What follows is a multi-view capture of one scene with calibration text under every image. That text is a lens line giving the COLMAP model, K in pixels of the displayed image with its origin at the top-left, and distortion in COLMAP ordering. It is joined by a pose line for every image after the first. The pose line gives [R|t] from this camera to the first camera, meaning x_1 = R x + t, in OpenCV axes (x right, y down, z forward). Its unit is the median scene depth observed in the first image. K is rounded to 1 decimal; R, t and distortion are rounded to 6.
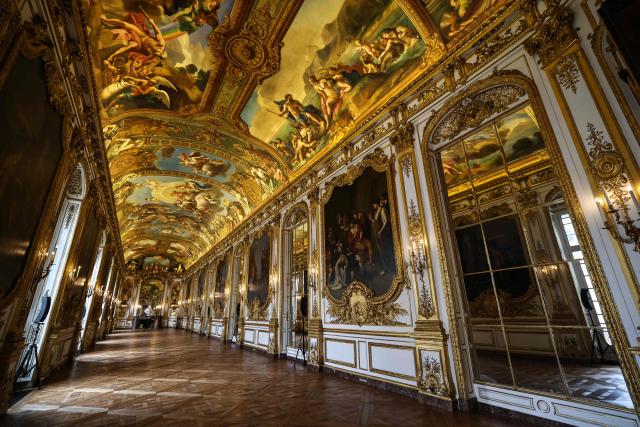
lens RADIAL K [[274.6, 0, 318.7], [0, 274.6, 217.3], [0, 0, 1]] dist [-0.049161, 0.018694]
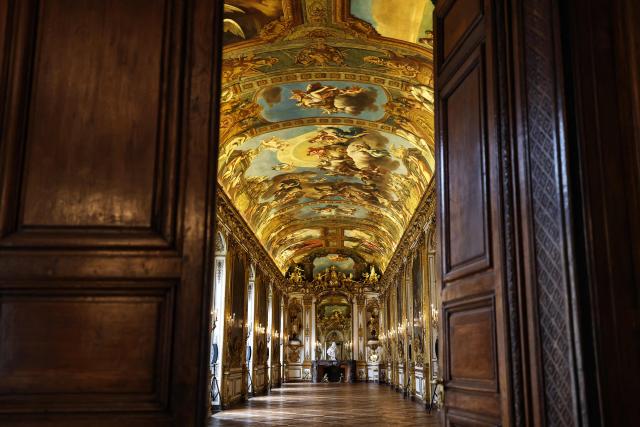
lens RADIAL K [[626.8, 0, 331.2], [0, 626.8, 225.4], [0, 0, 1]] dist [0.015604, 0.004643]
pose [[0.830825, -0.094265, -0.548493, 0.326773], [0.164670, 0.983060, 0.080483, -0.053014], [0.531614, -0.157187, 0.832273, -0.156506]]
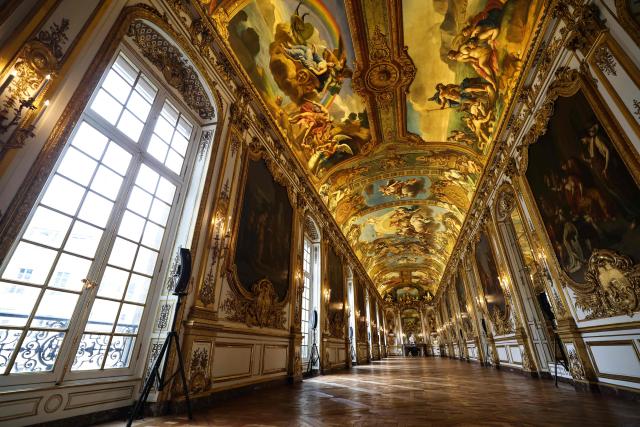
lens RADIAL K [[274.6, 0, 318.7], [0, 274.6, 217.3], [0, 0, 1]] dist [-0.049161, 0.018694]
pose [[0.637714, -0.312301, -0.704123, 0.123947], [0.230876, 0.949590, -0.212072, 0.087520], [0.734859, -0.027324, 0.677670, 0.017774]]
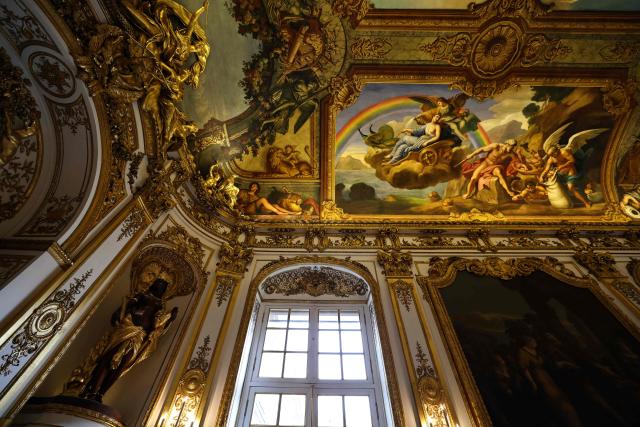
lens RADIAL K [[274.6, 0, 318.7], [0, 274.6, 217.3], [0, 0, 1]] dist [-0.049161, 0.018694]
pose [[-0.543212, -0.659907, -0.519079, 0.057708], [0.275131, 0.444201, -0.852636, 0.073433], [0.793236, -0.605977, -0.059735, 0.261980]]
